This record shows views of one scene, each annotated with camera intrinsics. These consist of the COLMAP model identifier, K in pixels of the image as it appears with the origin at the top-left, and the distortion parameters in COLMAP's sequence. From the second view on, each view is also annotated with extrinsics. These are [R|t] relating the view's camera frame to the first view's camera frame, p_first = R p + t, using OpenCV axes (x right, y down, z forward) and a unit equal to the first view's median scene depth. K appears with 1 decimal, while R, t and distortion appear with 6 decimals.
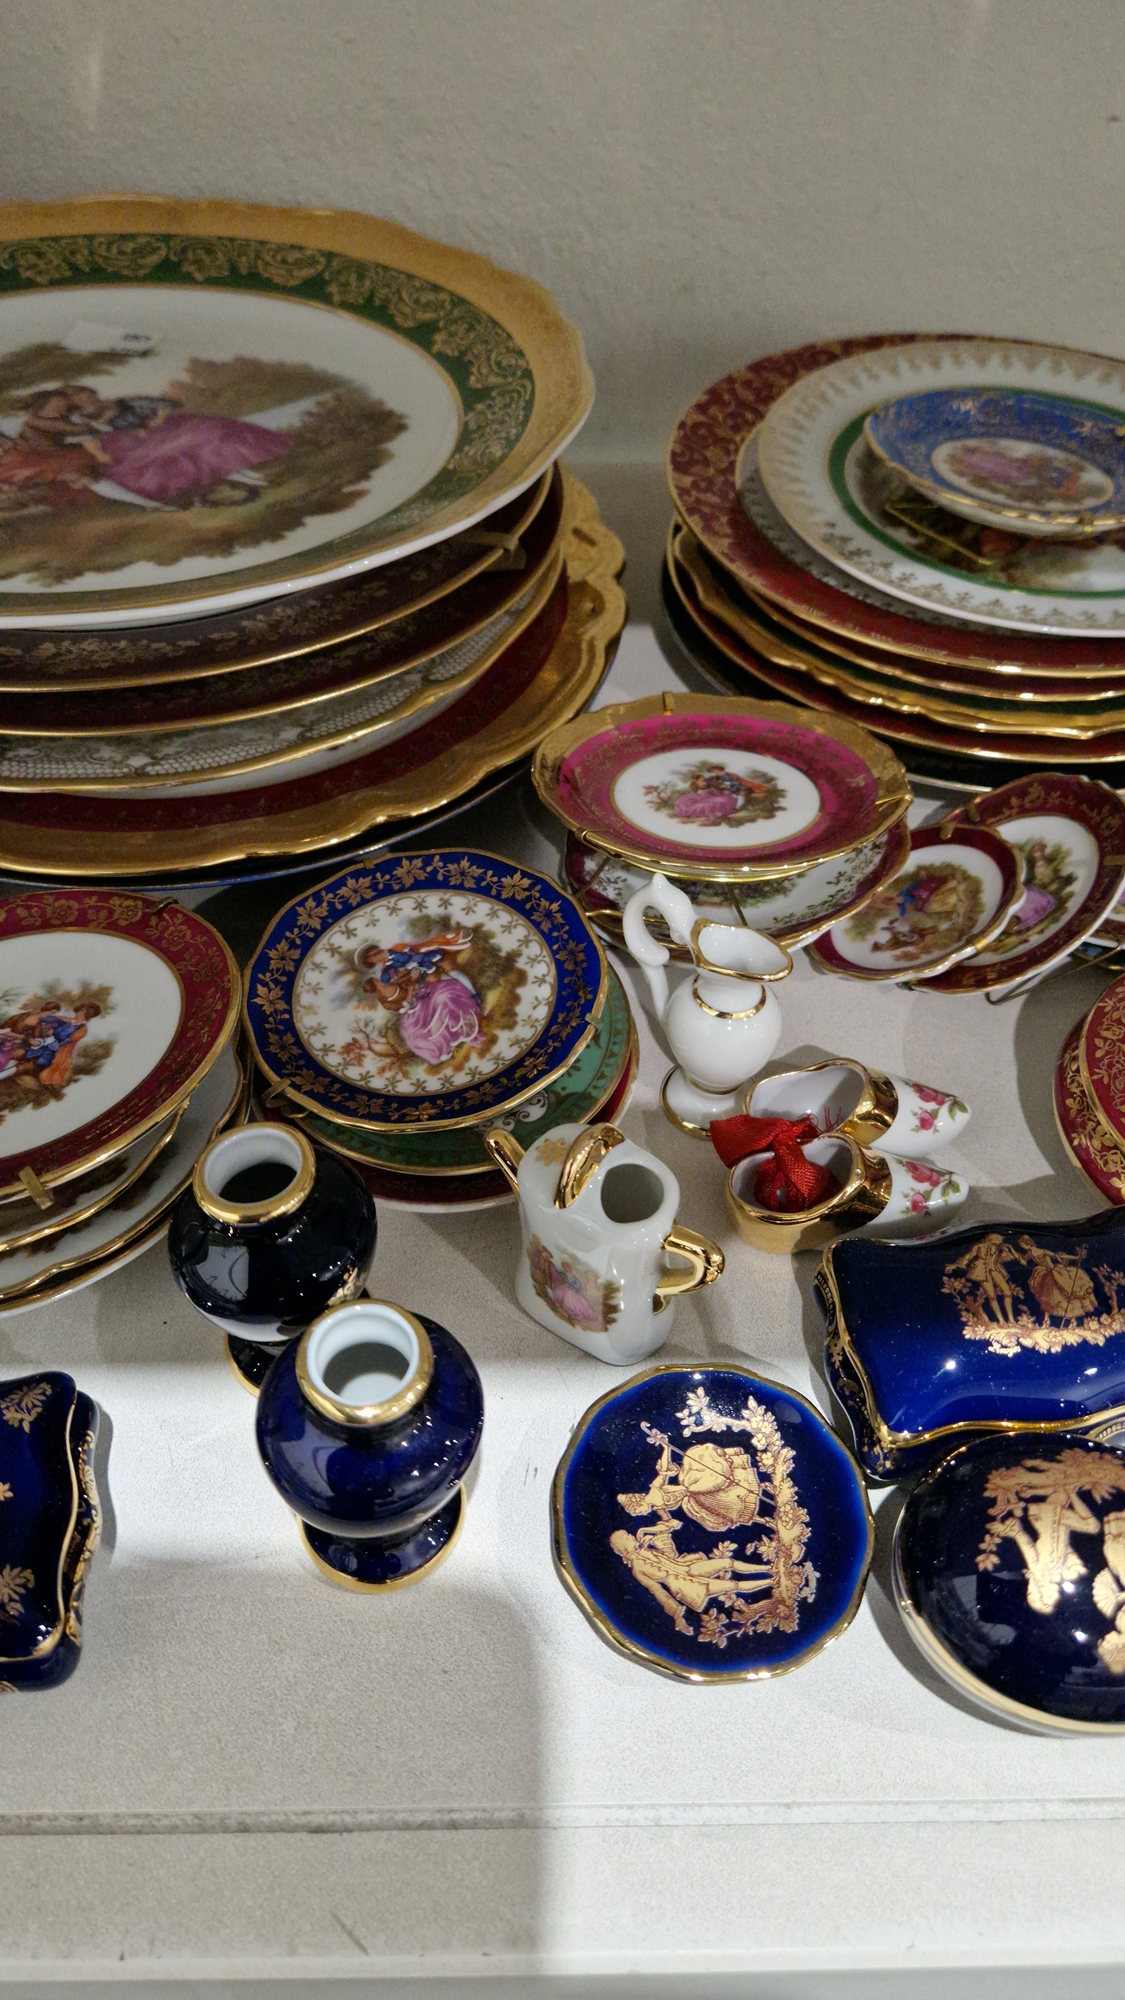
lens RADIAL K [[1236.3, 0, 557.5], [0, 1236.3, 1020.4], [0, 0, 1]] dist [0.047238, -0.042287]
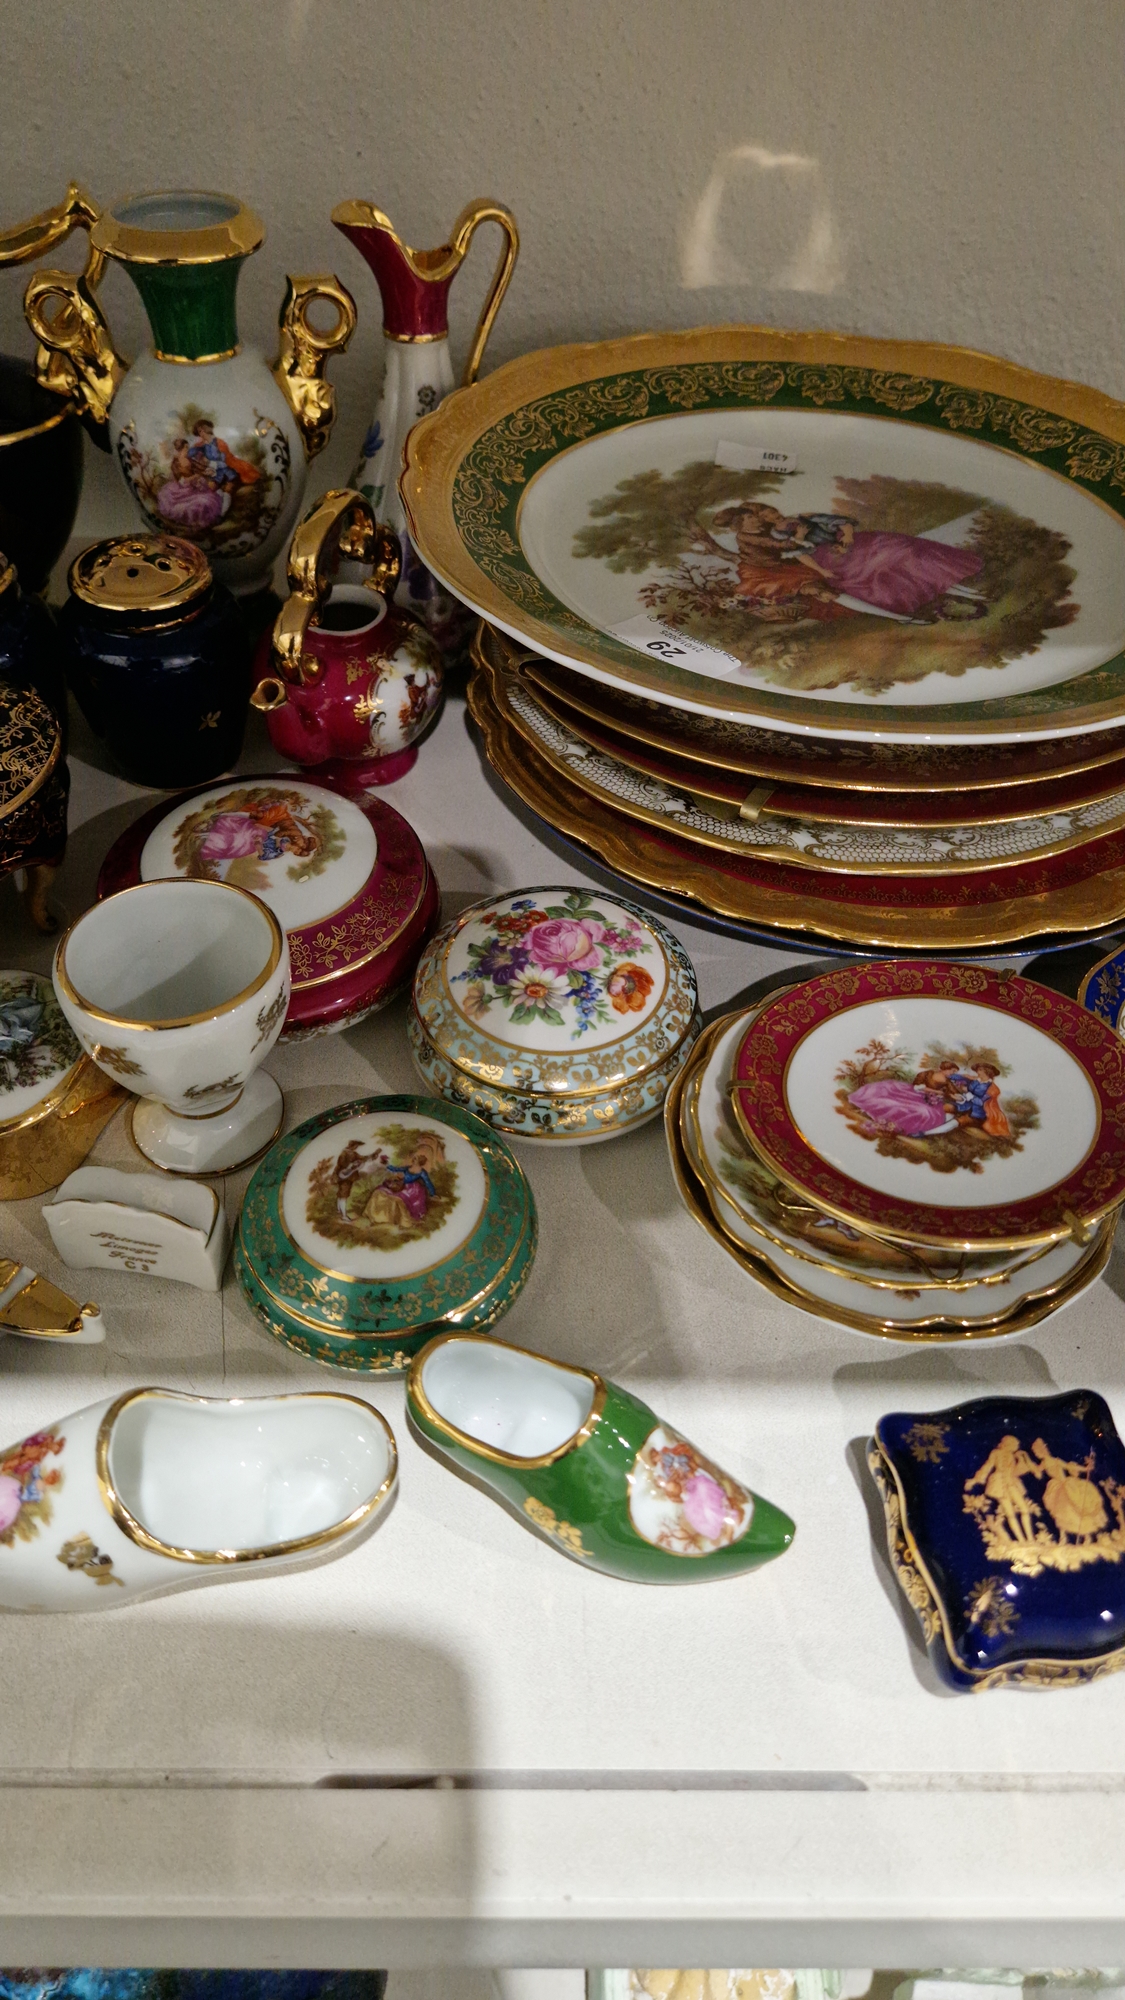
lens RADIAL K [[1238.7, 0, 562.5], [0, 1238.7, 1000.0], [0, 0, 1]] dist [0.057021, -0.050694]
pose [[0.999830, 0.018379, 0.001305, -0.636818], [-0.018321, 0.999198, -0.035593, -0.020113], [-0.001958, 0.035563, 0.999366, -0.124289]]
